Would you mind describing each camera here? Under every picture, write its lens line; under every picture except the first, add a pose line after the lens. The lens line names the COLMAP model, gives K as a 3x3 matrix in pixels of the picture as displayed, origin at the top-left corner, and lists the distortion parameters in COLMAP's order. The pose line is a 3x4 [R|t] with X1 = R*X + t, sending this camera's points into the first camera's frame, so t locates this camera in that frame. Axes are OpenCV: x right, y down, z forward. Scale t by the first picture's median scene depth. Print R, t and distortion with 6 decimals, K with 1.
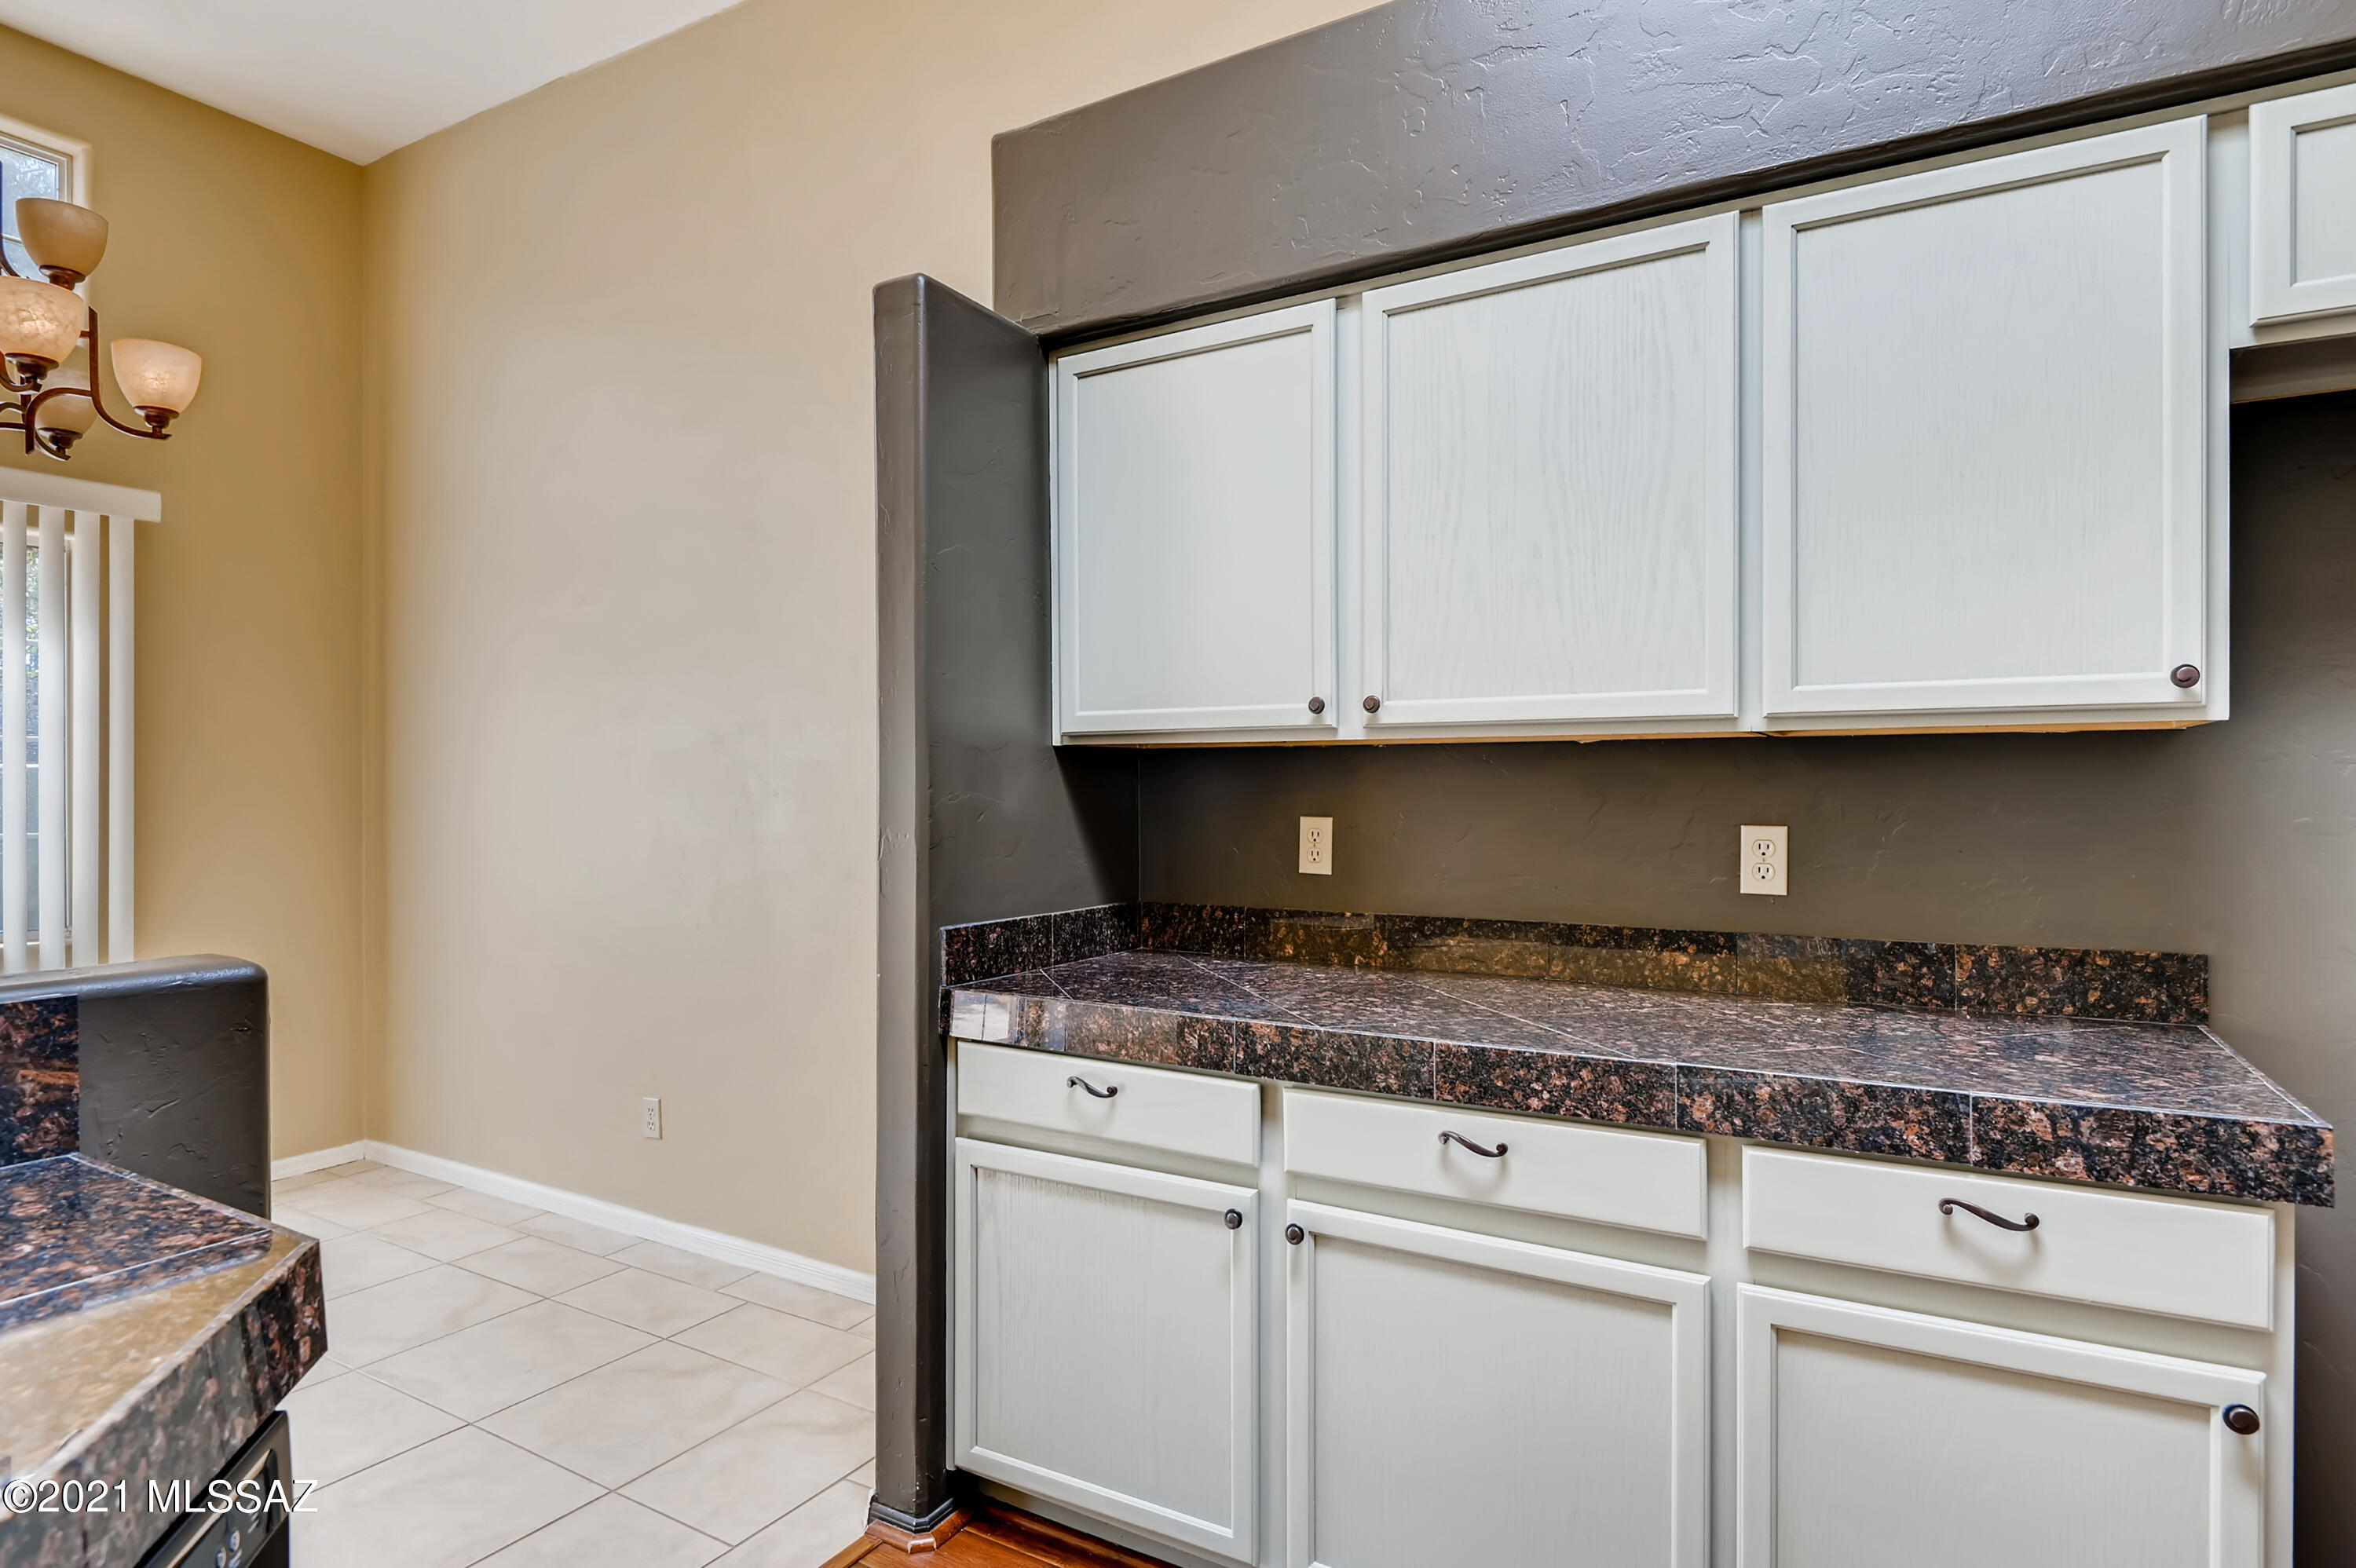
lens RADIAL K [[1250.0, 0, 1144.2], [0, 1250.0, 799.8], [0, 0, 1]] dist [0.030527, -0.030815]
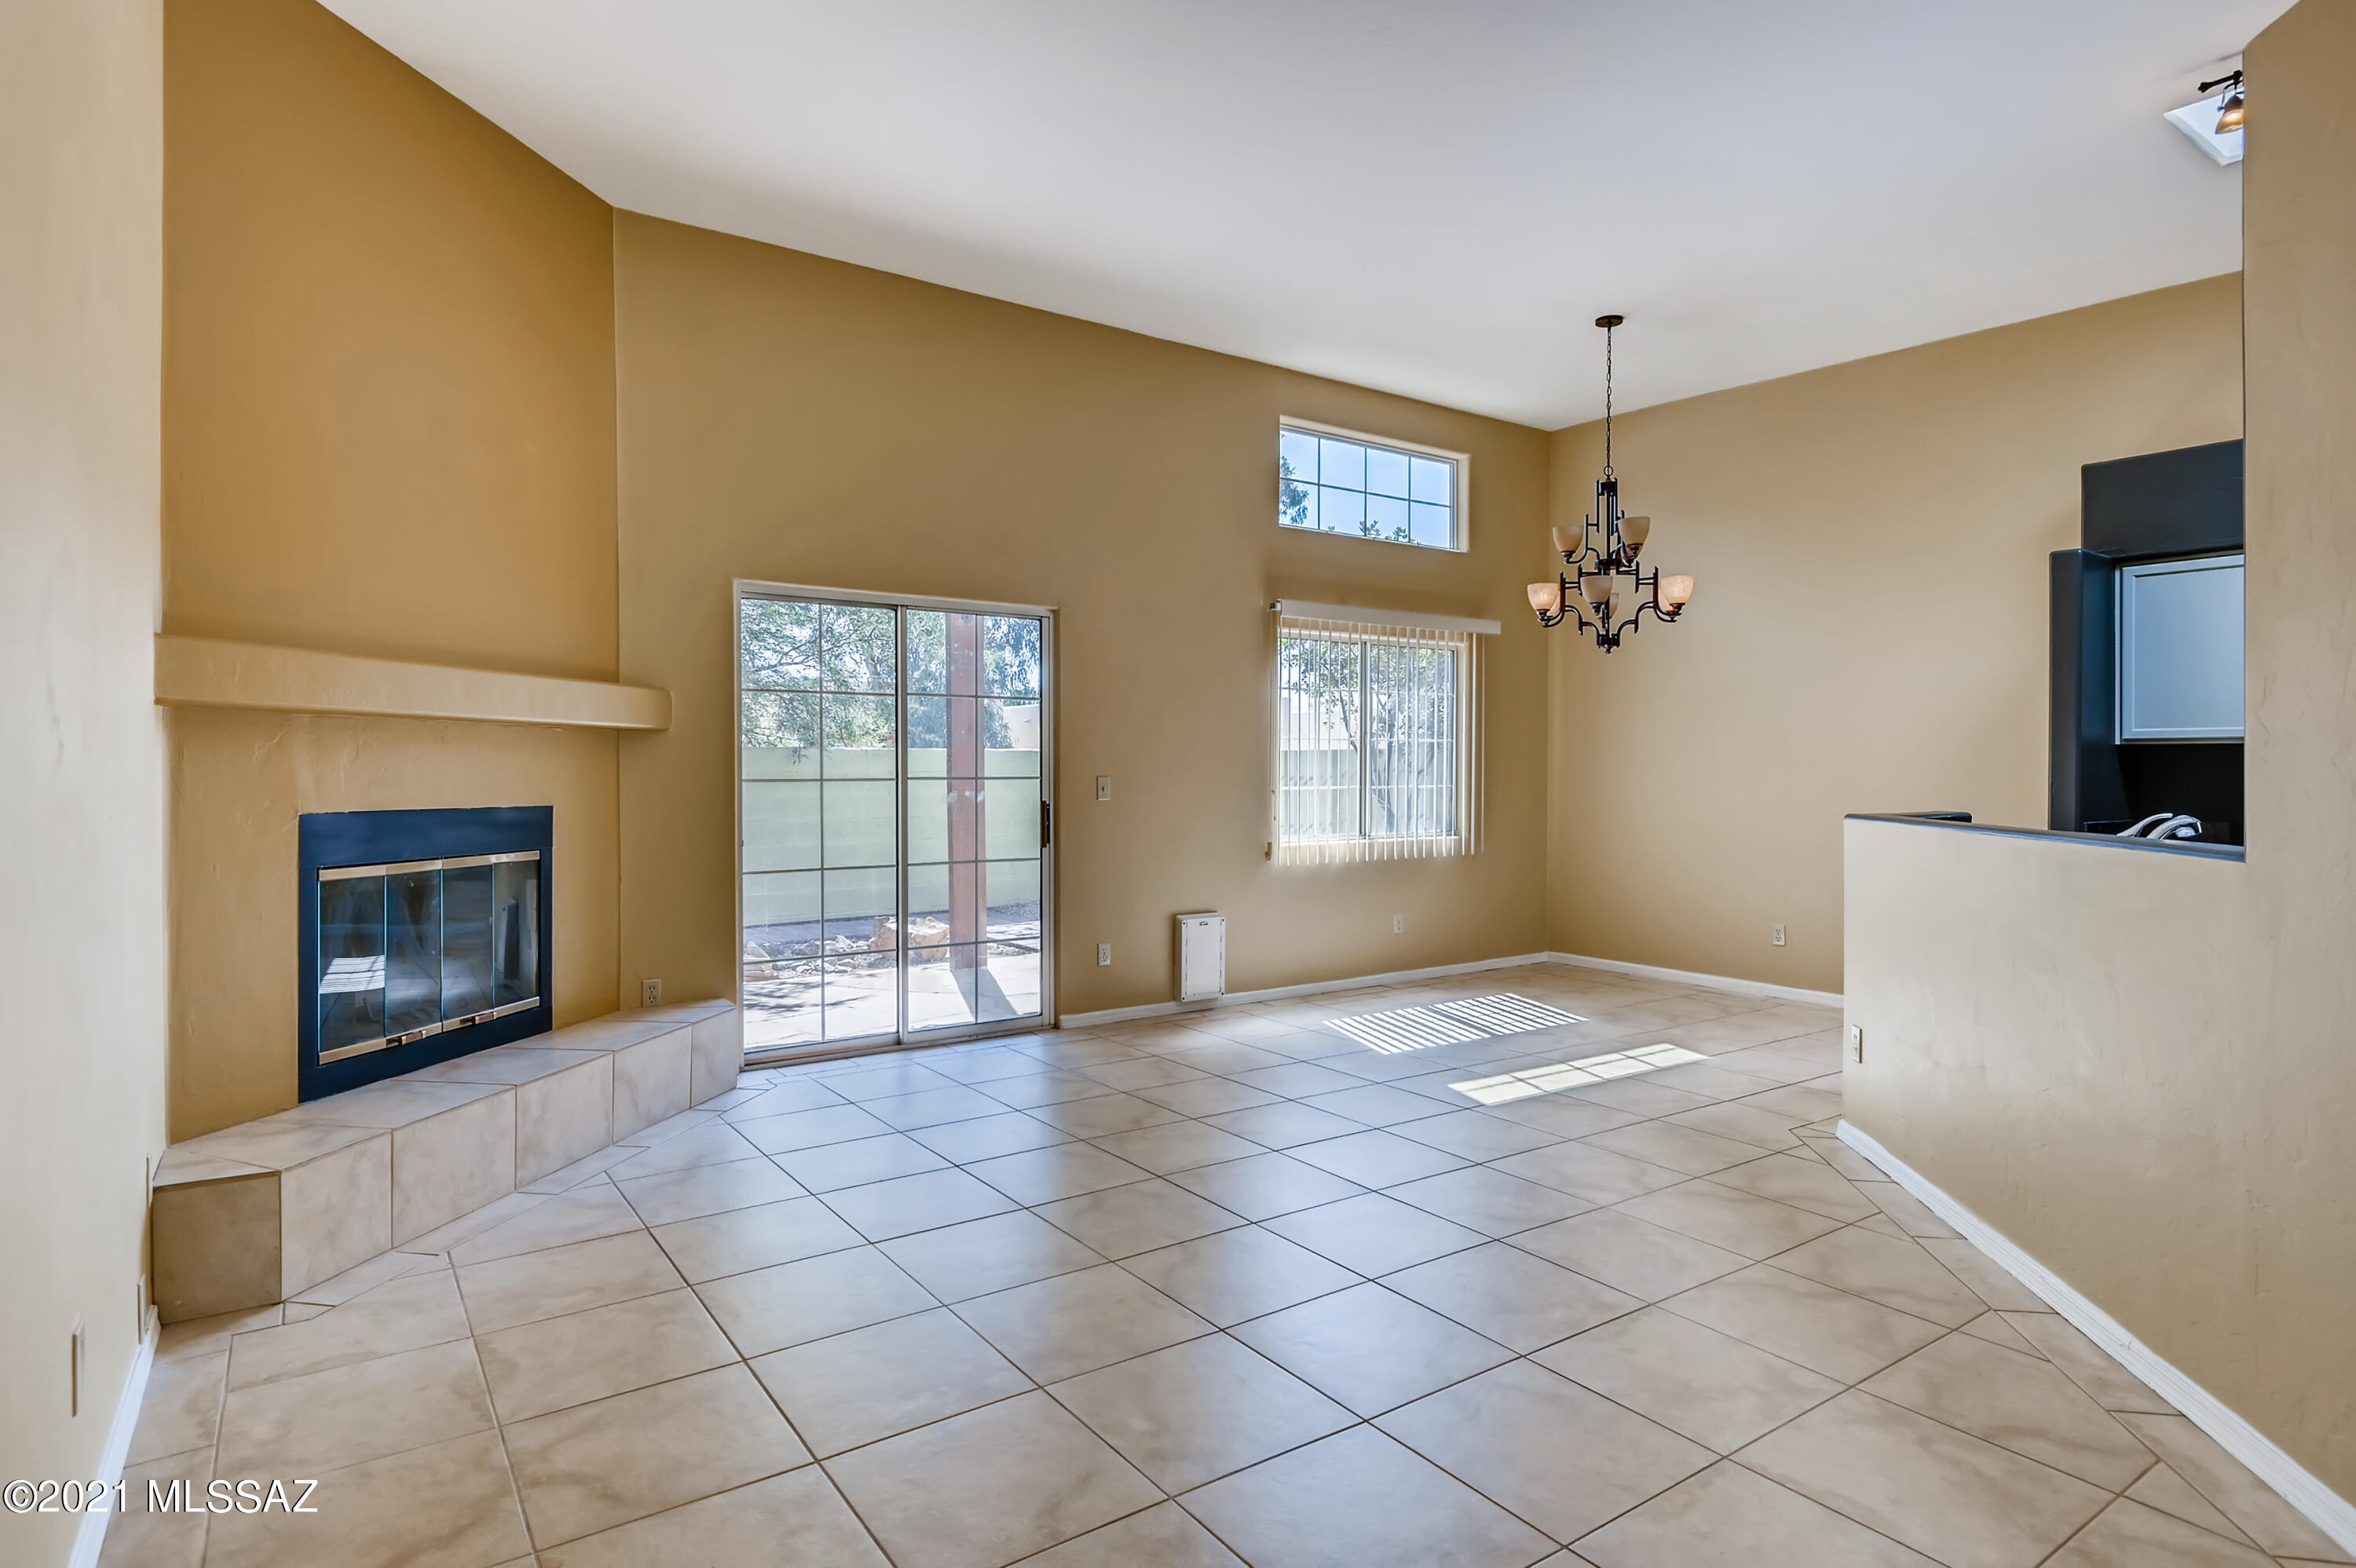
lens RADIAL K [[1250.0, 0, 1144.2], [0, 1250.0, 799.8], [0, 0, 1]] dist [0.030527, -0.030815]
pose [[0.907135, 0.010984, -0.420697, -0.677820], [-0.001356, 0.999730, 0.023179, 0.006103], [0.420838, -0.020456, 0.906905, -1.703554]]
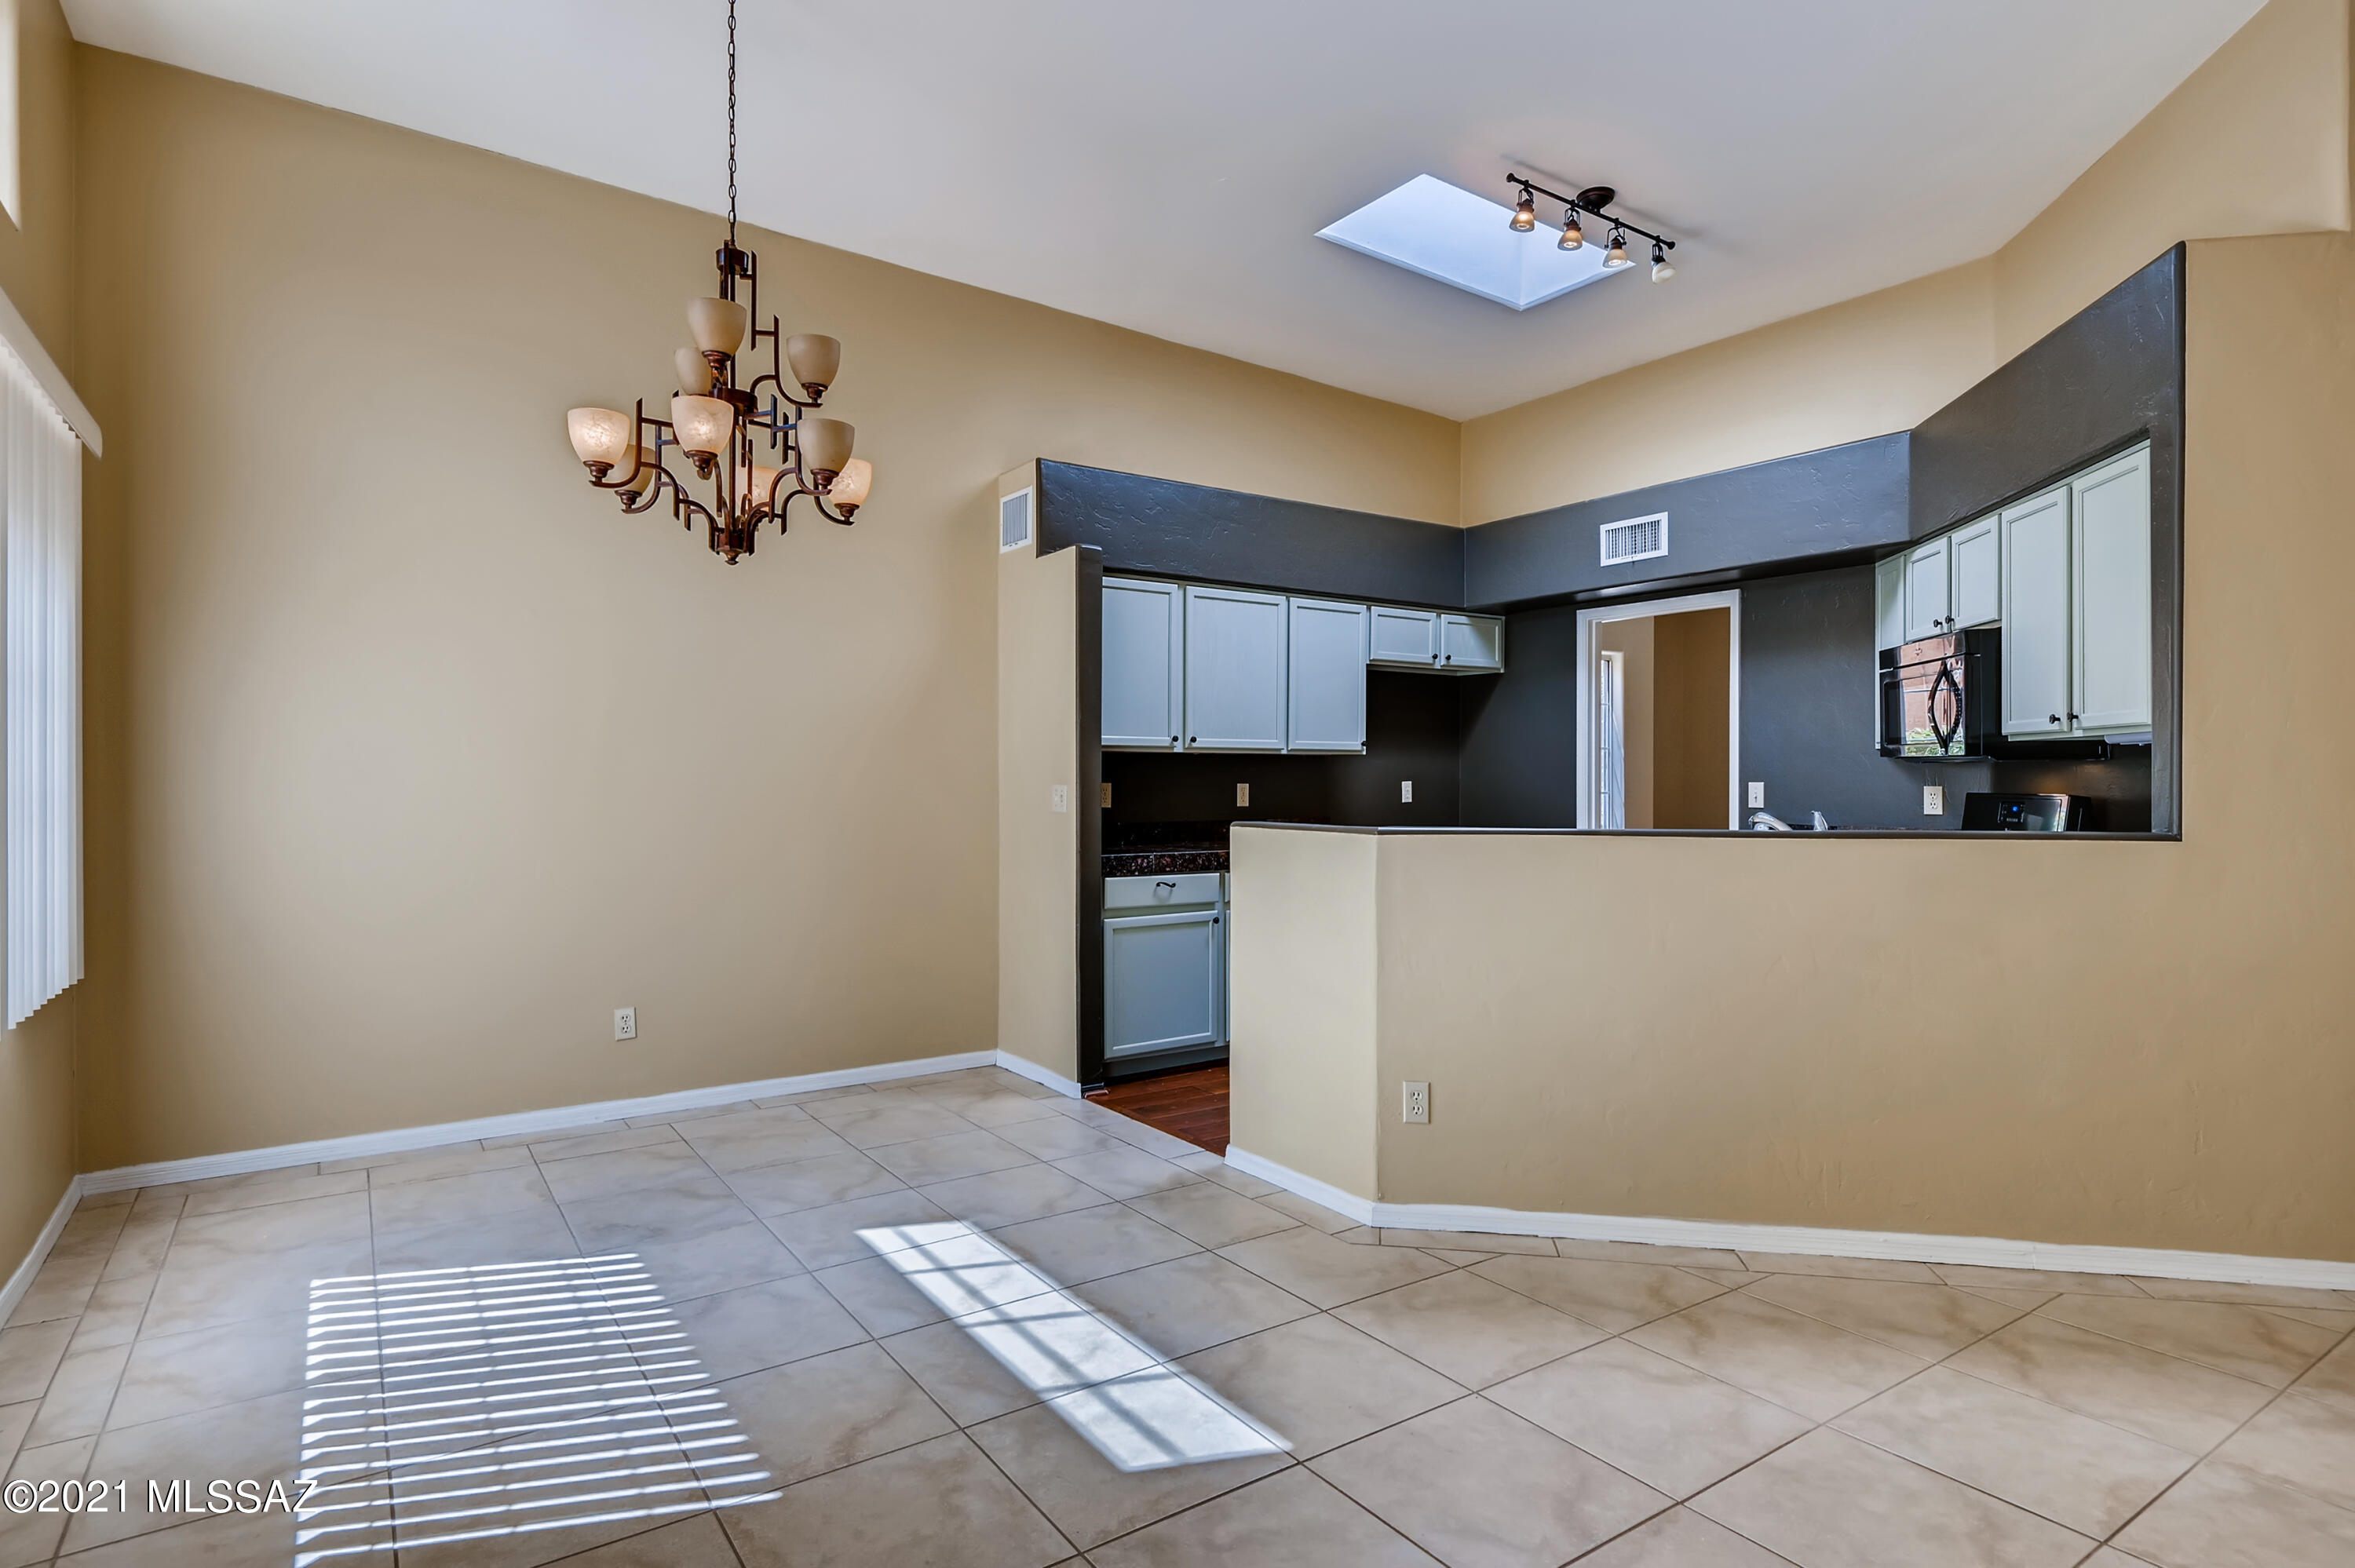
lens RADIAL K [[1249.4, 0, 1143.7], [0, 1249.4, 799.8], [0, 0, 1]] dist [0.030527, -0.030815]
pose [[0.419755, -0.016185, 0.907493, -1.941153], [0.007563, 0.999869, 0.014334, 0.012839], [-0.907606, 0.000847, 0.419823, -0.034747]]
